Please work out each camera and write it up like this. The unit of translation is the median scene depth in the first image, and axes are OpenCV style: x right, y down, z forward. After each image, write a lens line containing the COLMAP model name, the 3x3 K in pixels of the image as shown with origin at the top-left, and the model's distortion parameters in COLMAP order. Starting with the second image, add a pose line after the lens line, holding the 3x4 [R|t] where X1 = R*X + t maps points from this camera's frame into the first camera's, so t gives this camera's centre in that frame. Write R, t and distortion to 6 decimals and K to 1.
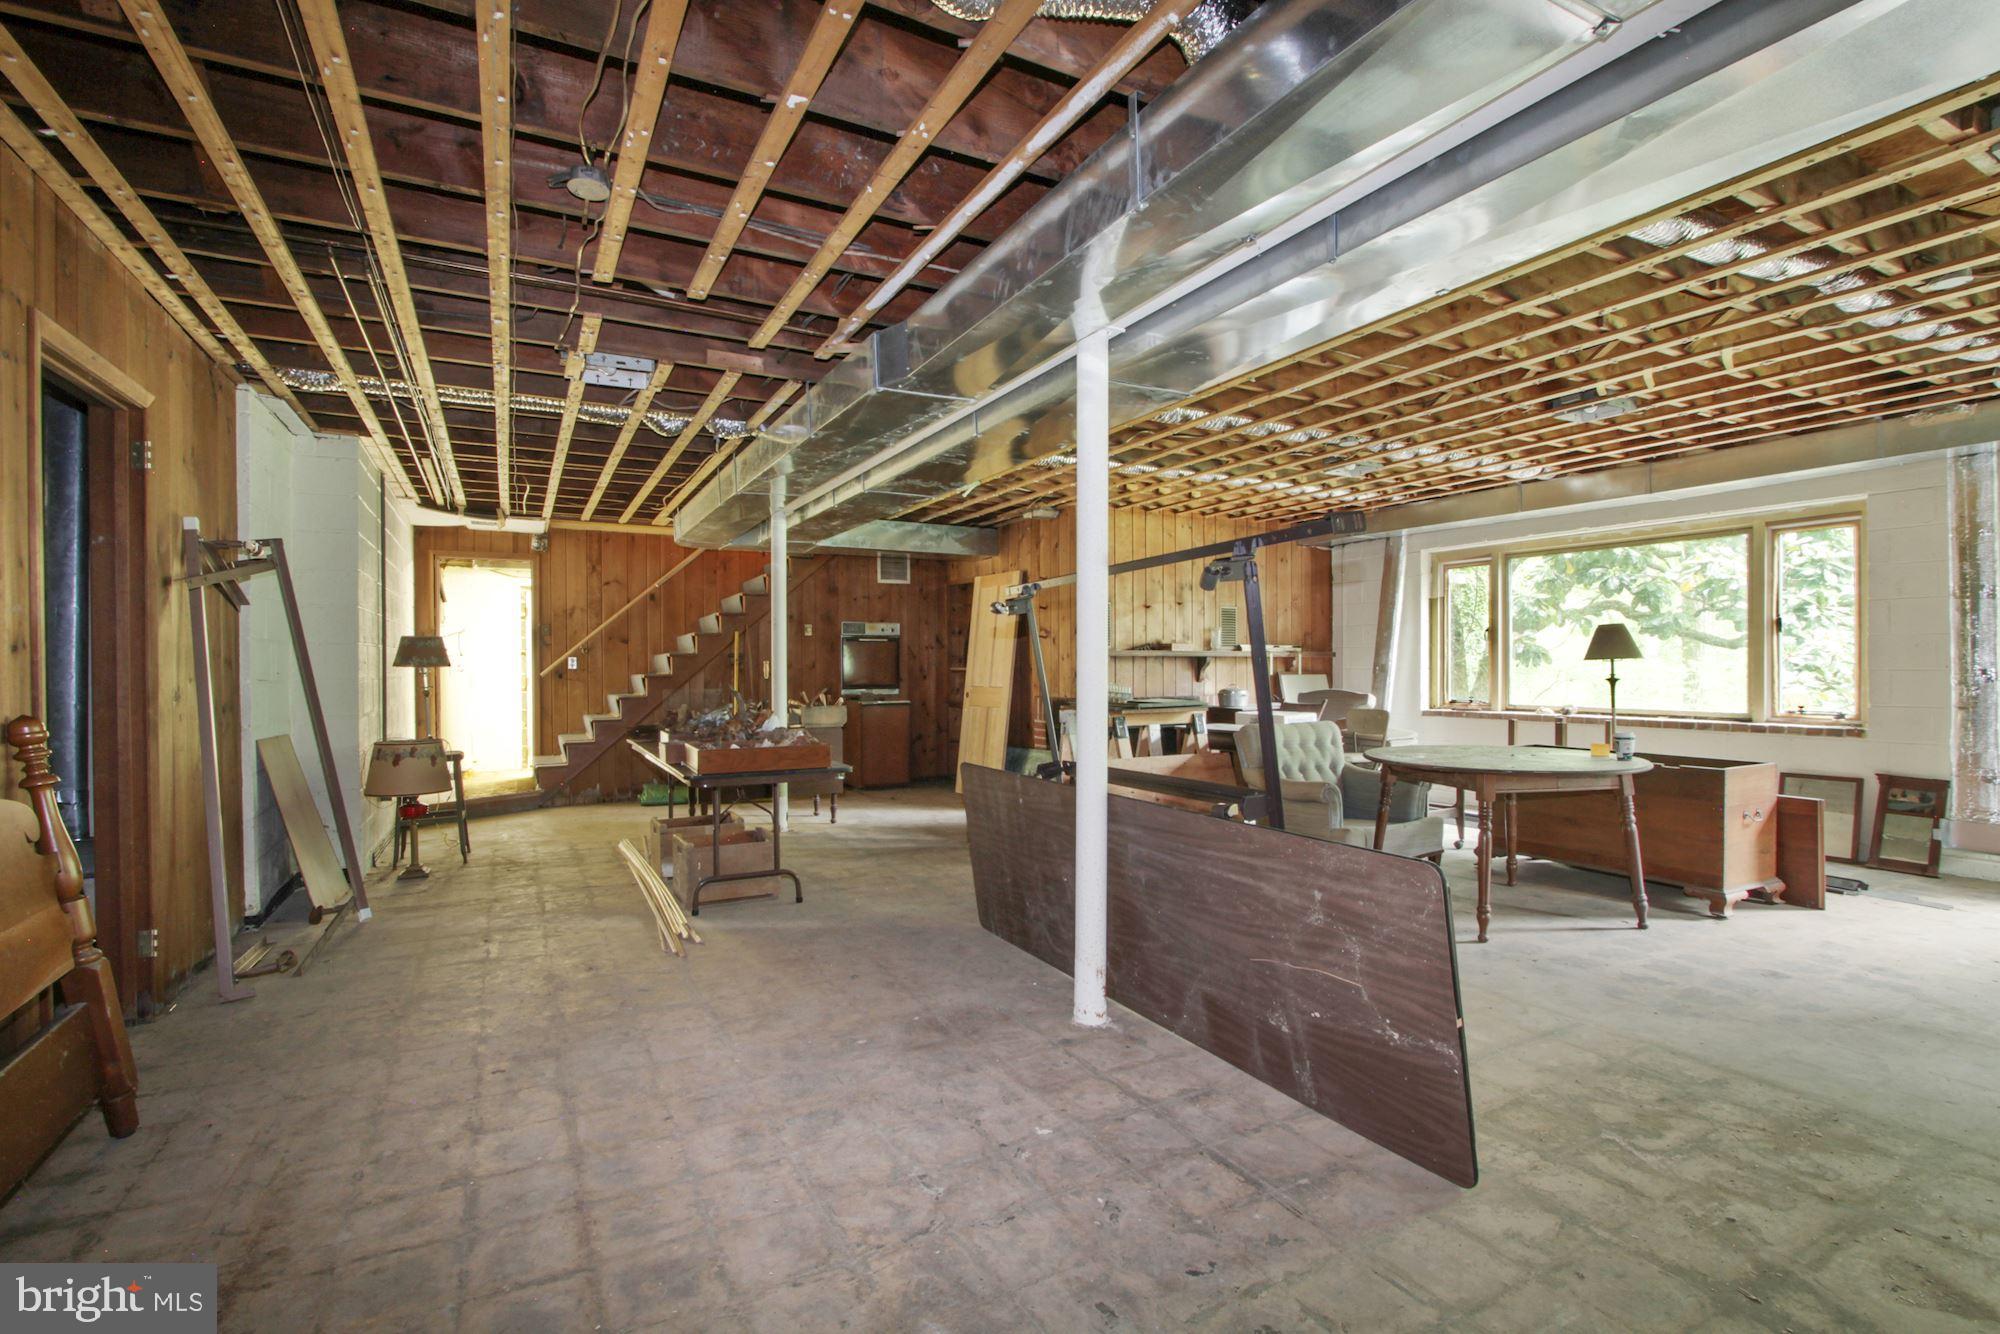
lens RADIAL K [[950.0, 0, 1000.0], [0, 950.0, 667.0], [0, 0, 1]] dist [0.001252, 0.000400]
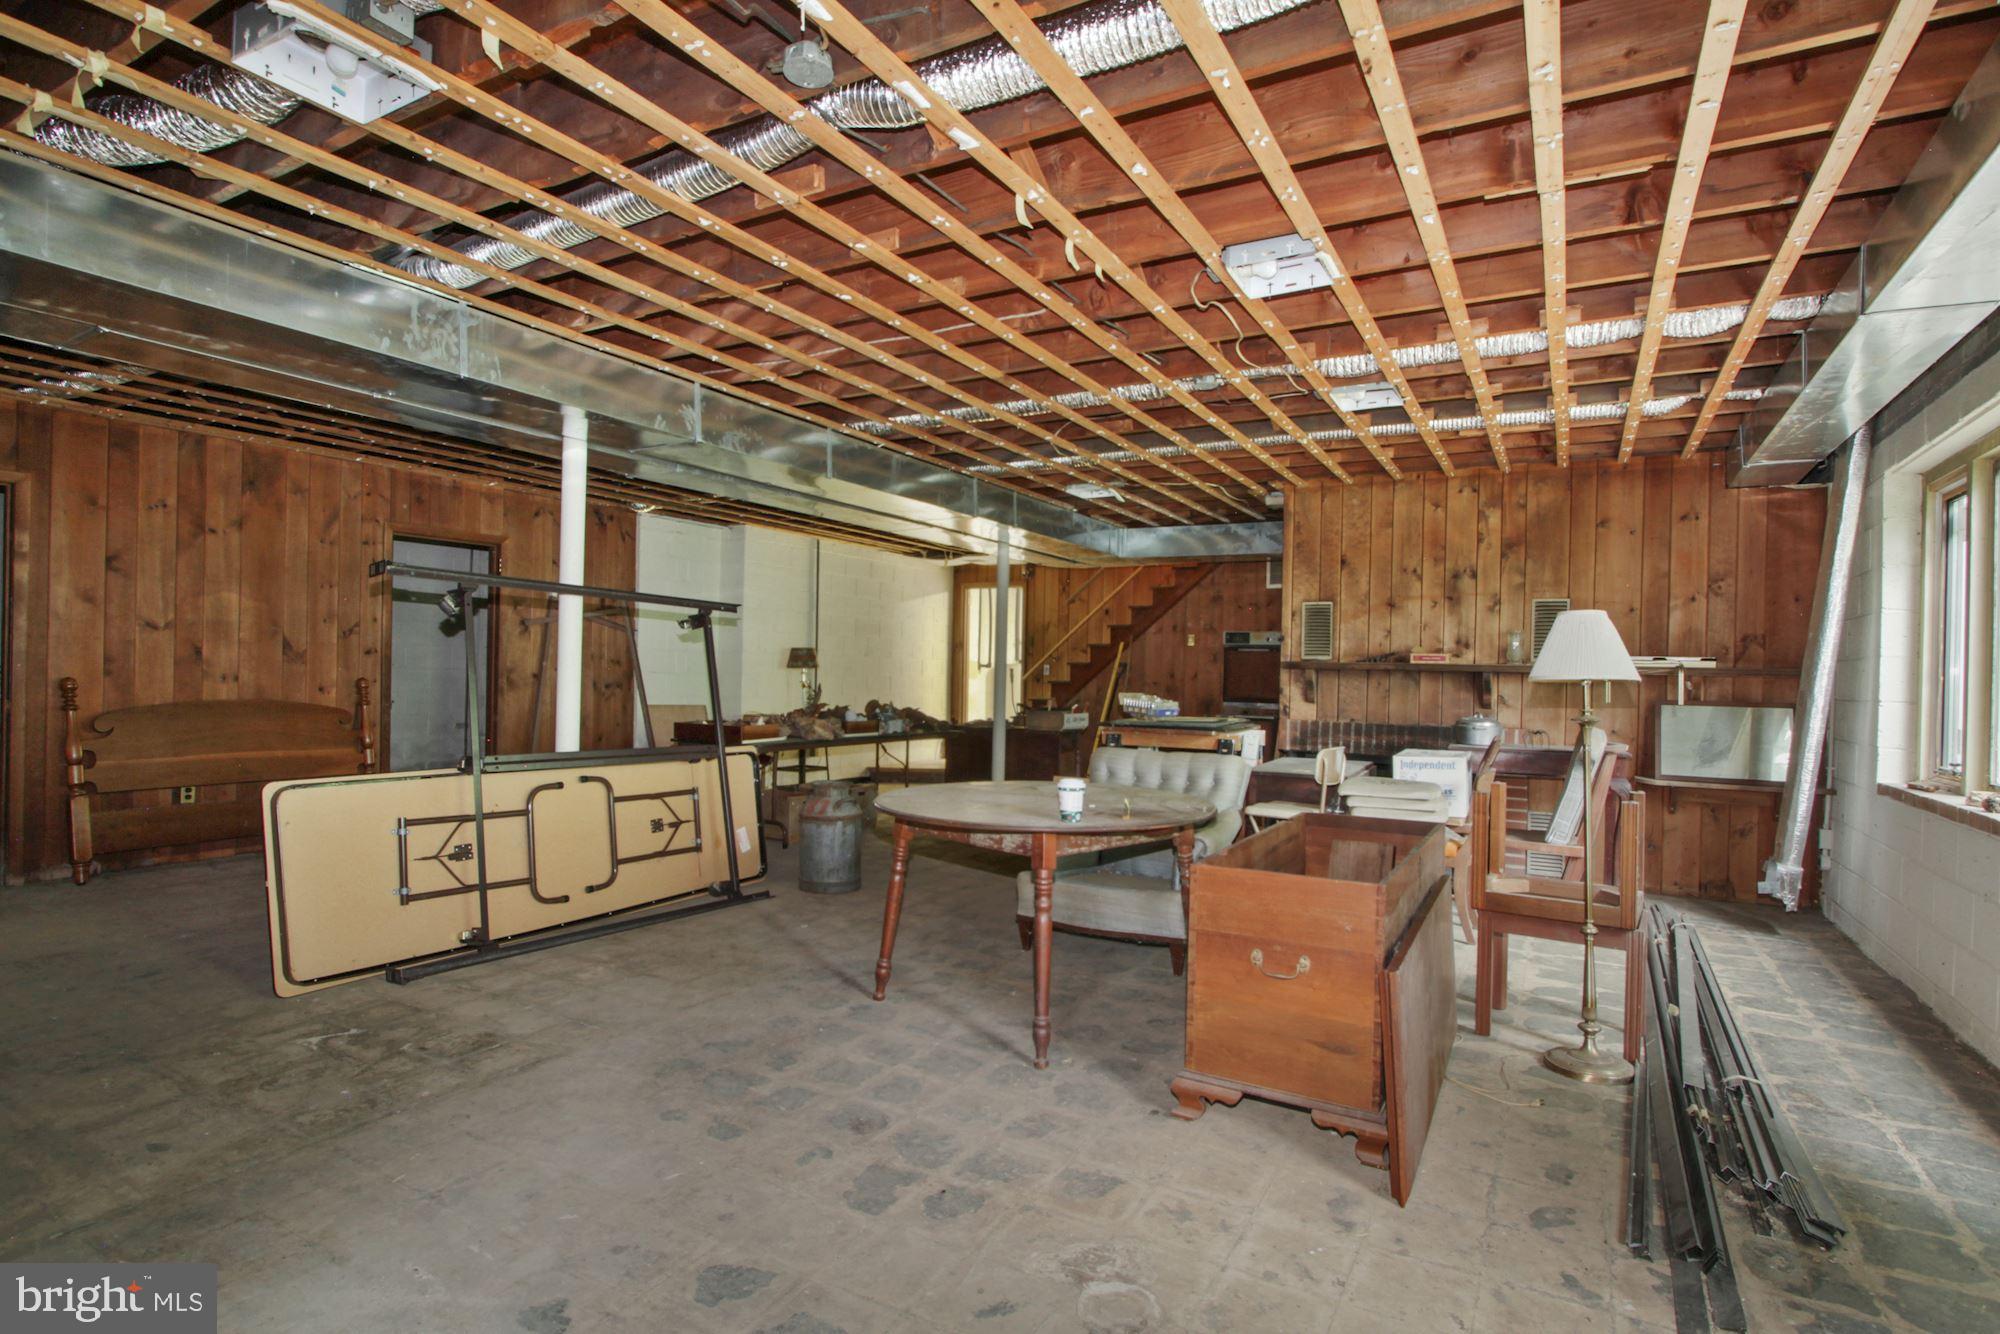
lens RADIAL K [[962.3, 0, 1000.0], [0, 962.3, 667.0], [0, 0, 1]] dist [-0.036683, 0.000165]
pose [[0.525454, 0.013635, -0.850713, 1.383510], [-0.027525, 0.999621, -0.000980, -0.008464], [0.850377, 0.023931, 0.525630, 0.682350]]
